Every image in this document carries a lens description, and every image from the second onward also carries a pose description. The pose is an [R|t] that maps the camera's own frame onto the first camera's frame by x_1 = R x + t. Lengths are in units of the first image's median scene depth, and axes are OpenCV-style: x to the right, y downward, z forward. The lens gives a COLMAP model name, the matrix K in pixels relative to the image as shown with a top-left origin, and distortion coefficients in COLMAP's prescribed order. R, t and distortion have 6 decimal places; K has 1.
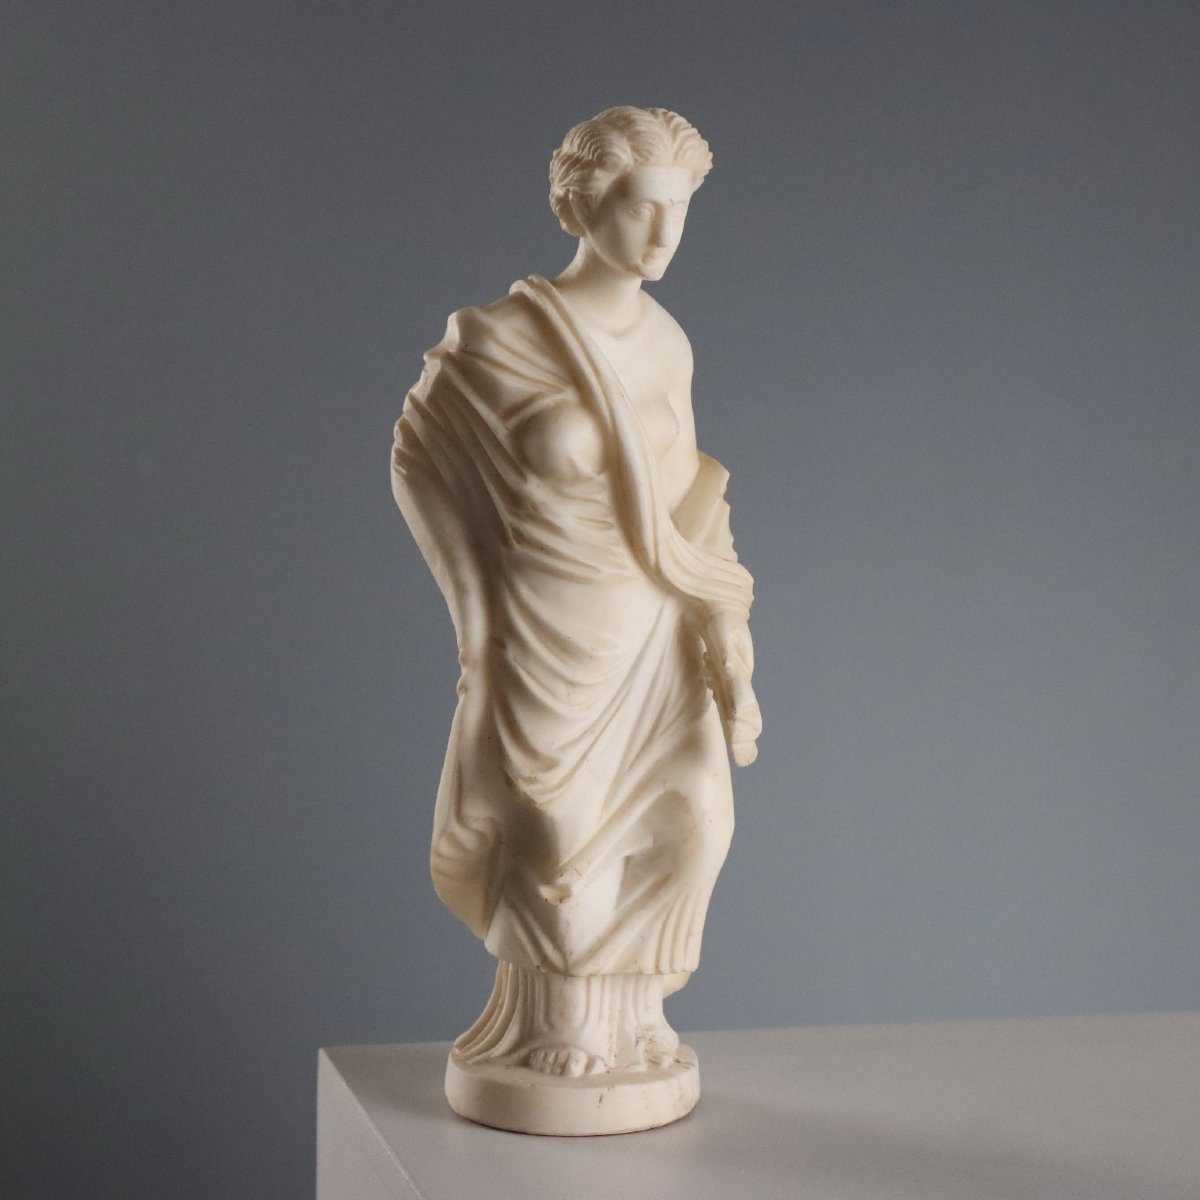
lens RADIAL K [[3187.6, 0, 600.0], [0, 3187.6, 600.0], [0, 0, 1]] dist [0.014731, 0.191771]
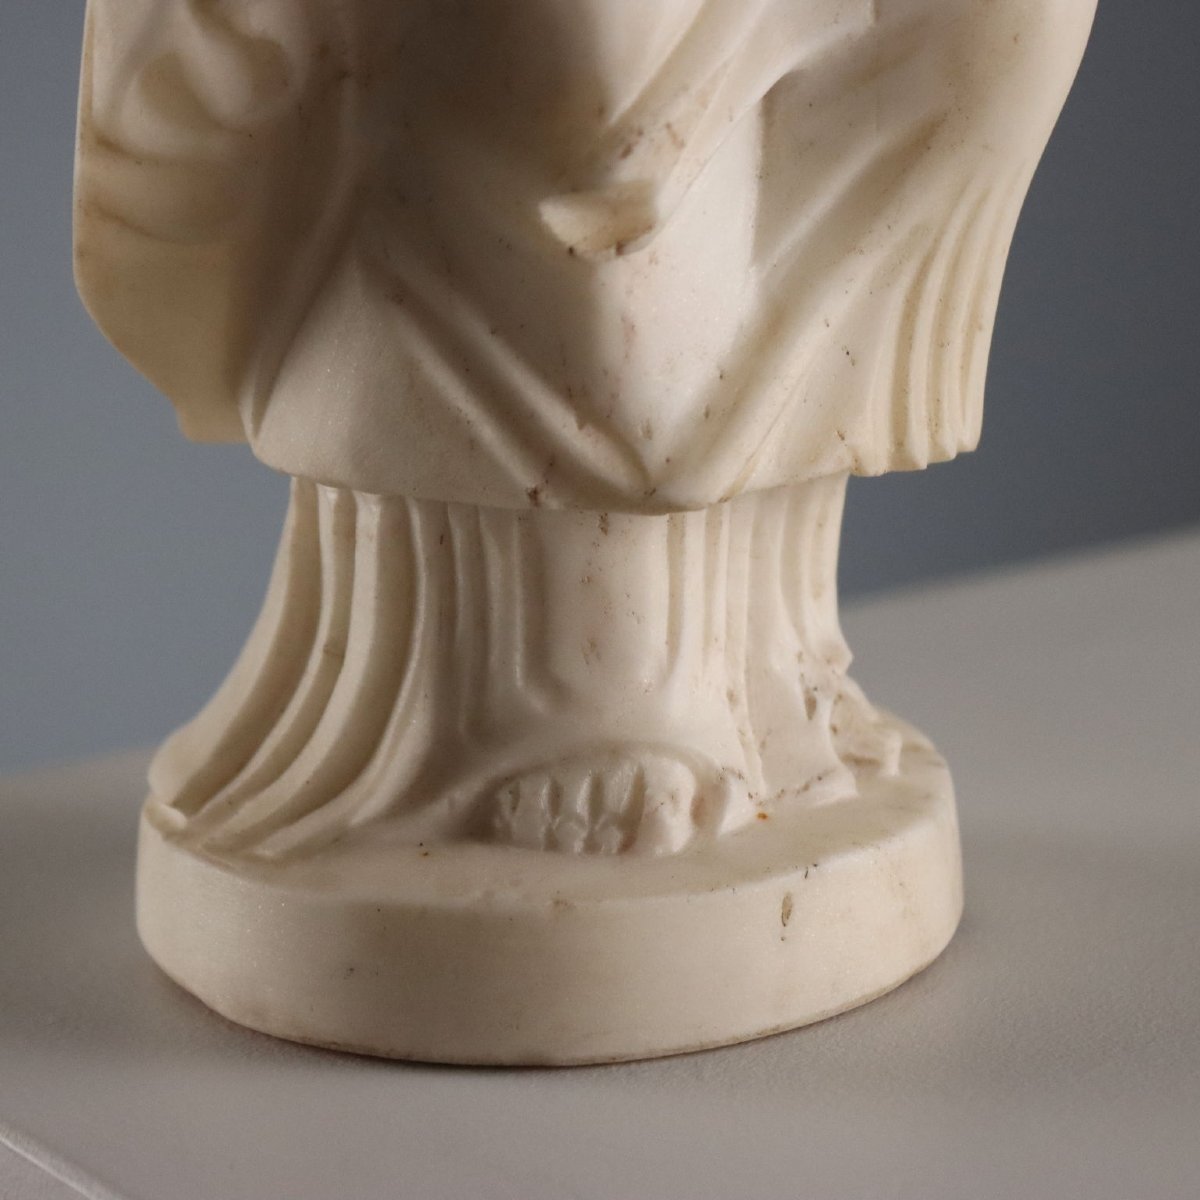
lens RADIAL K [[4074.2, 0, 600.0], [0, 4074.2, 600.0], [0, 0, 1]] dist [0.011005, 0.848455]
pose [[0.943277, -0.133174, 0.304126, -0.126748], [0.092640, 0.985219, 0.144087, 0.073128], [-0.318820, -0.107740, 0.941672, 0.659873]]
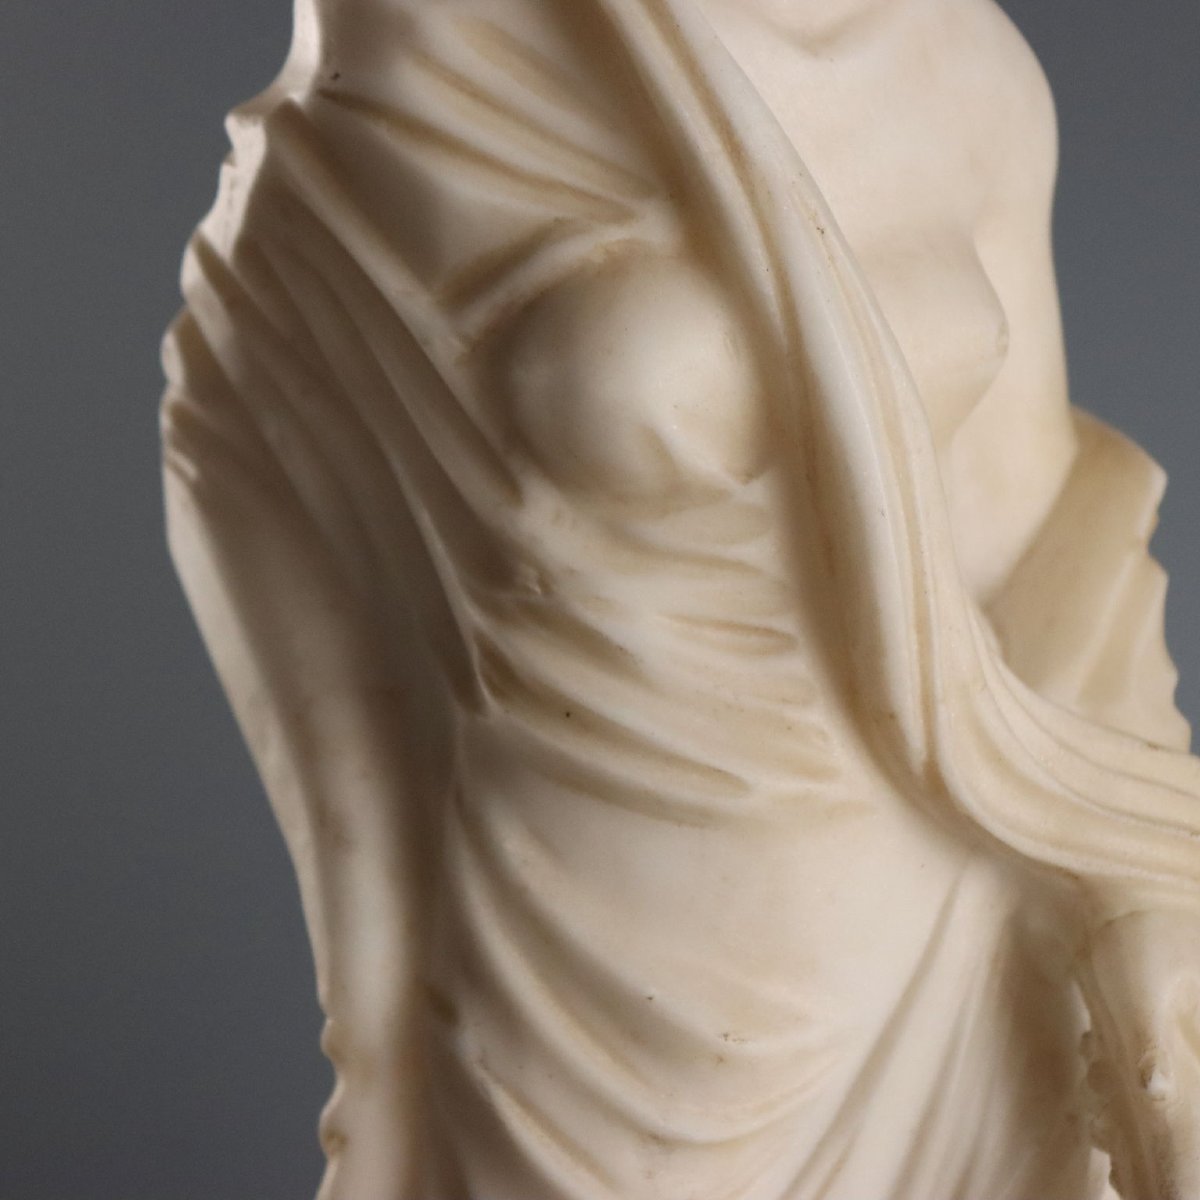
lens RADIAL K [[4074.2, 0, 600.0], [0, 4074.2, 600.0], [0, 0, 1]] dist [0.011005, 0.848455]
pose [[0.995084, 0.003908, -0.098955, 0.024857], [-0.004686, 0.999960, -0.007626, -0.024119], [0.098921, 0.008052, 0.995063, 0.589910]]
